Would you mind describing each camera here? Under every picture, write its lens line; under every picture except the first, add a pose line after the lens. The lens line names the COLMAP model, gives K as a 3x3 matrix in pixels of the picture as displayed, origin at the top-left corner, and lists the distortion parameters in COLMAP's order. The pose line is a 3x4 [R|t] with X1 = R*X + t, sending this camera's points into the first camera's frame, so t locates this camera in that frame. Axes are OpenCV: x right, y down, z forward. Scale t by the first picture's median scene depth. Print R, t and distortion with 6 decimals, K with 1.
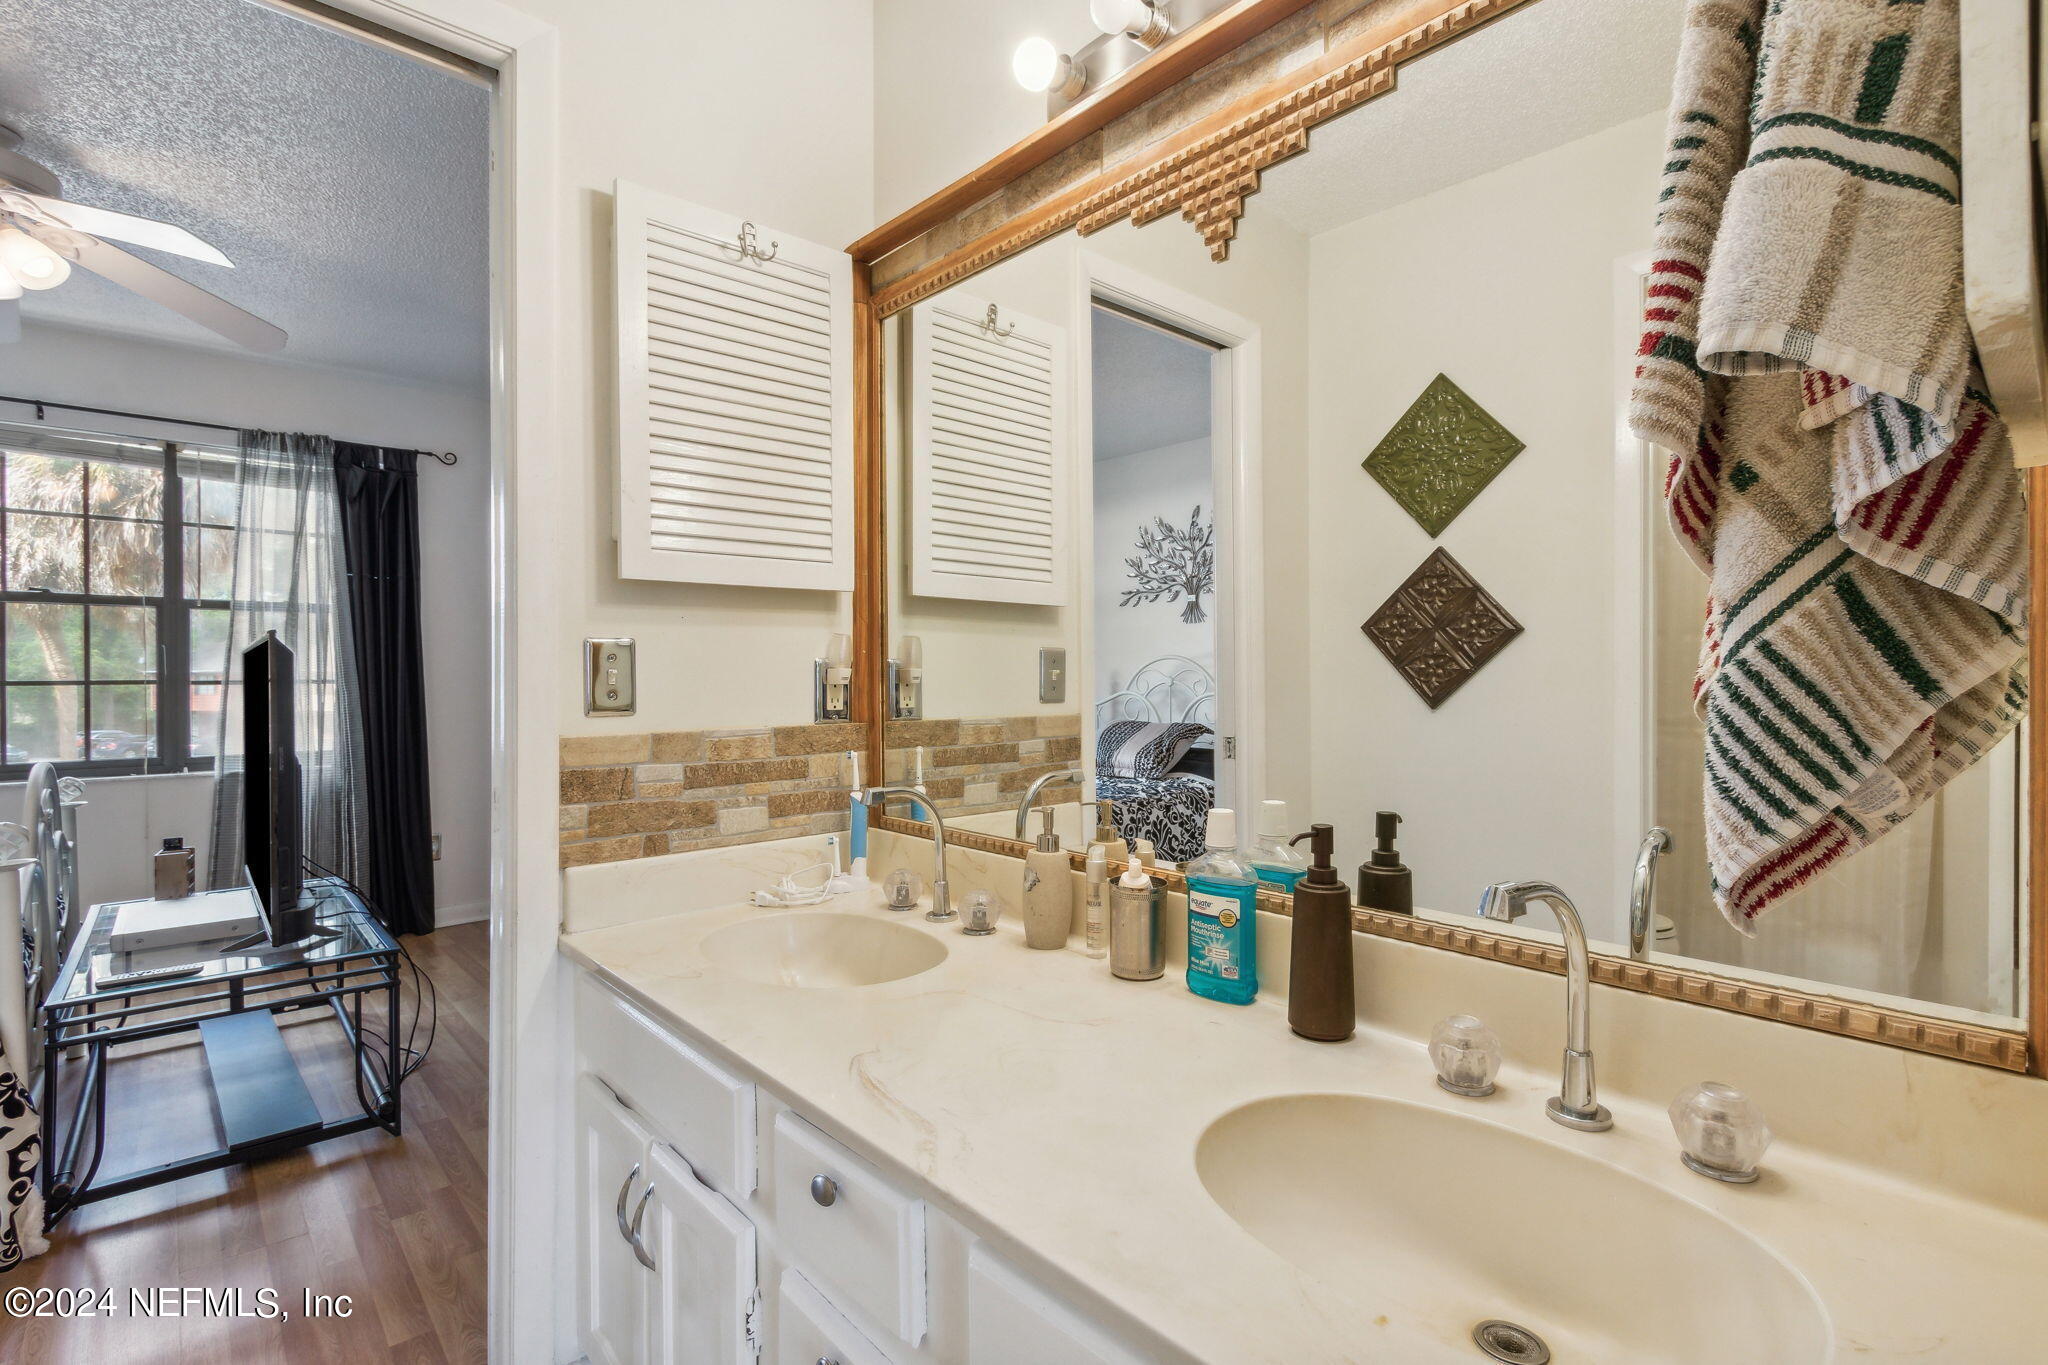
lens RADIAL K [[950.7, 0, 1025.2], [0, 950.7, 691.7], [0, 0, 1]] dist [0.003059, -0.000155]
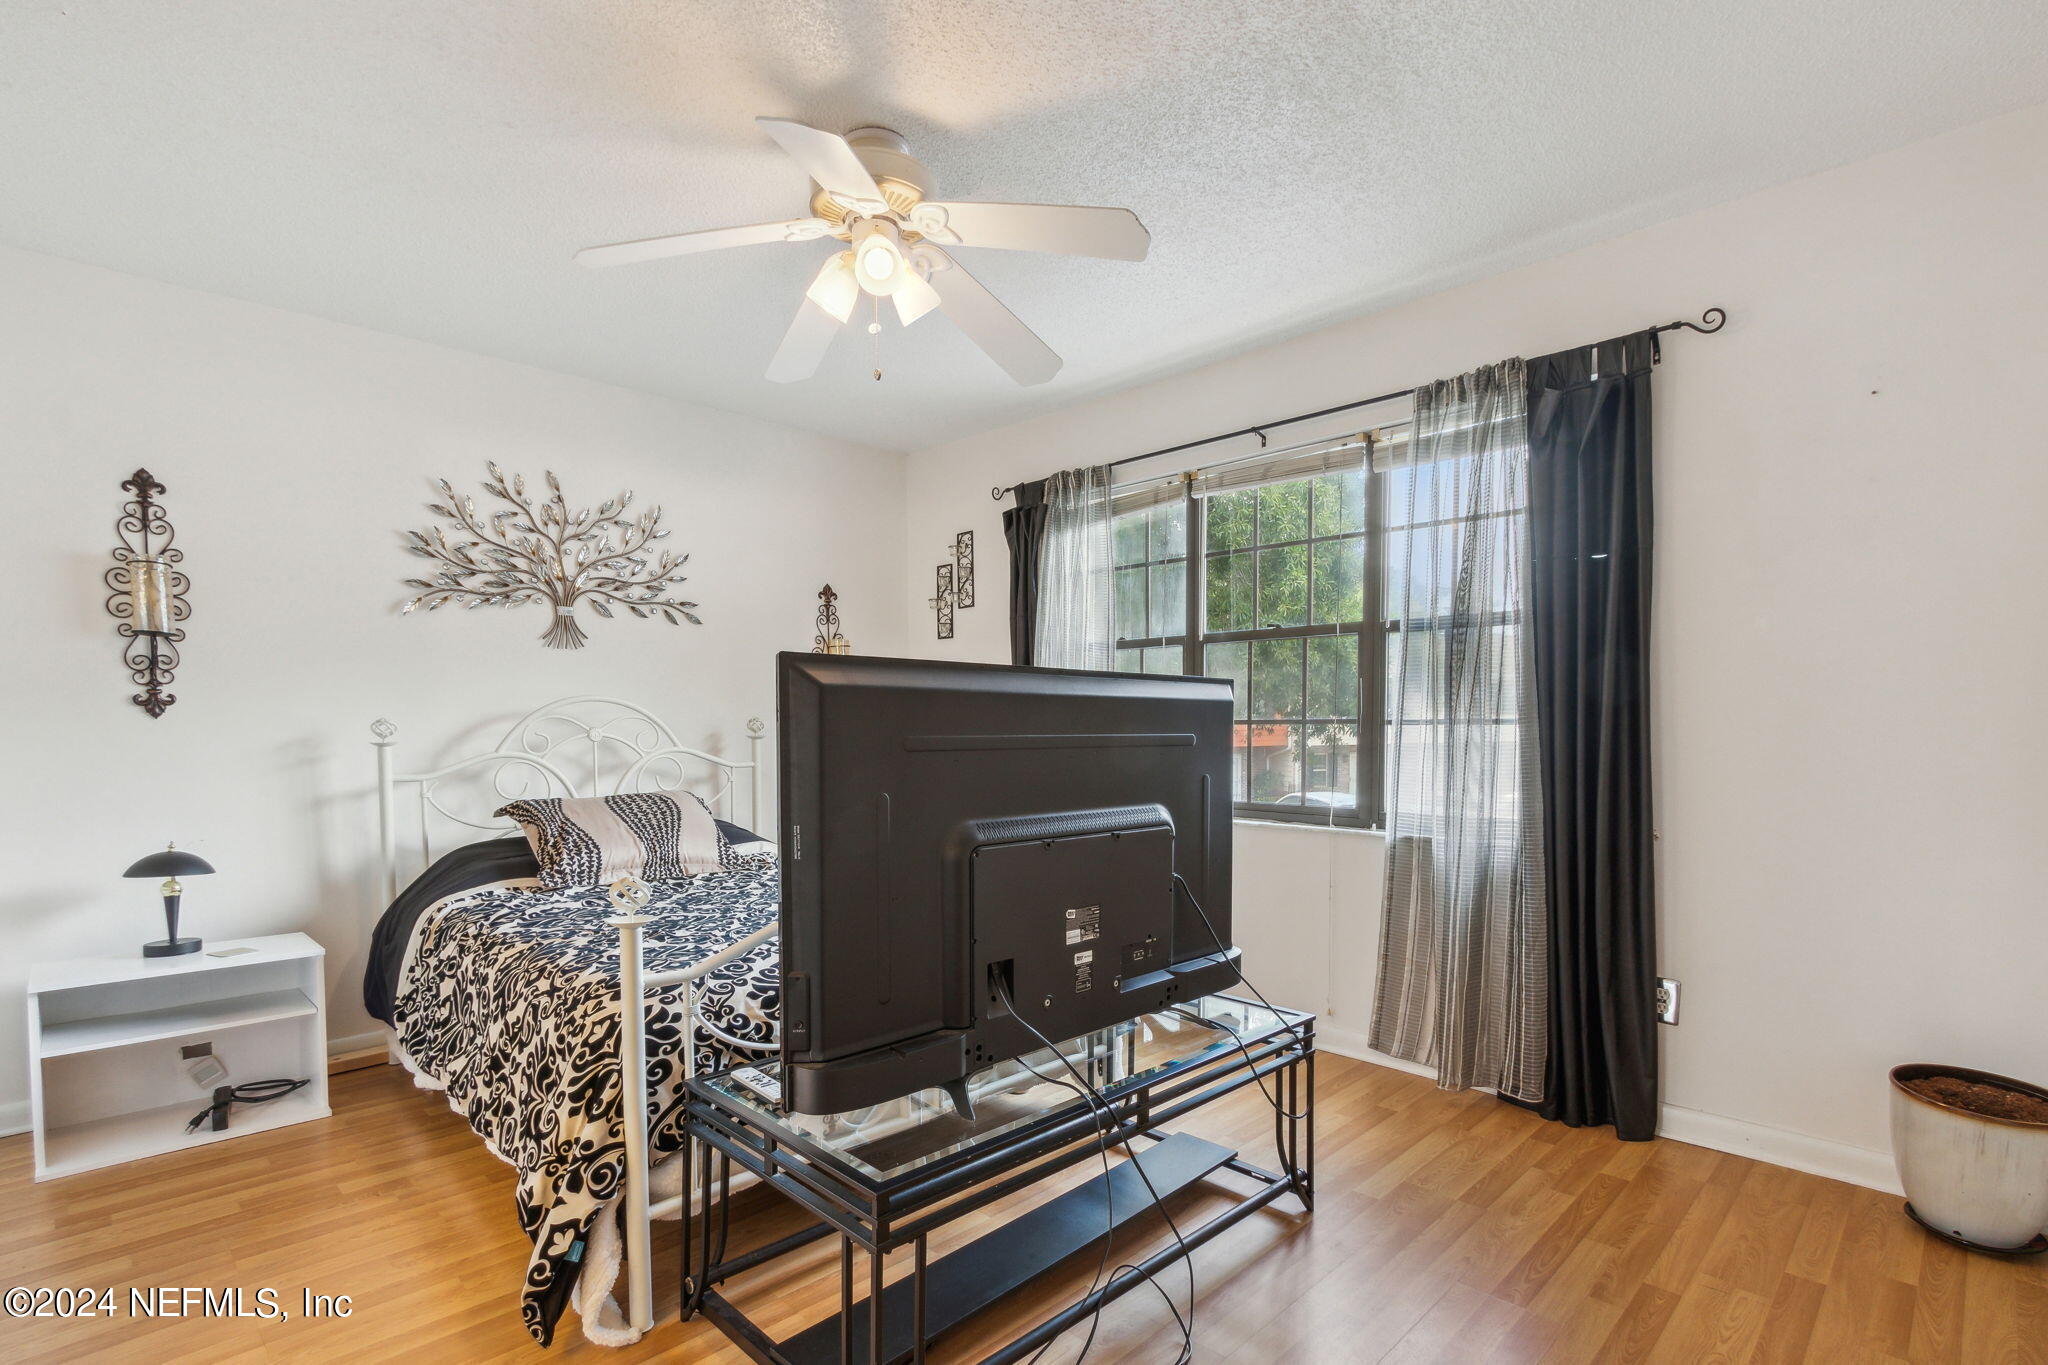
lens RADIAL K [[960.2, 0, 1017.8], [0, 960.2, 724.2], [0, 0, 1]] dist [0.001025, 0.000750]
pose [[0.030609, 0.002016, -0.999529, -0.059829], [-0.016172, 0.999868, 0.001521, -0.002794], [0.999401, 0.016118, 0.030638, 0.638793]]
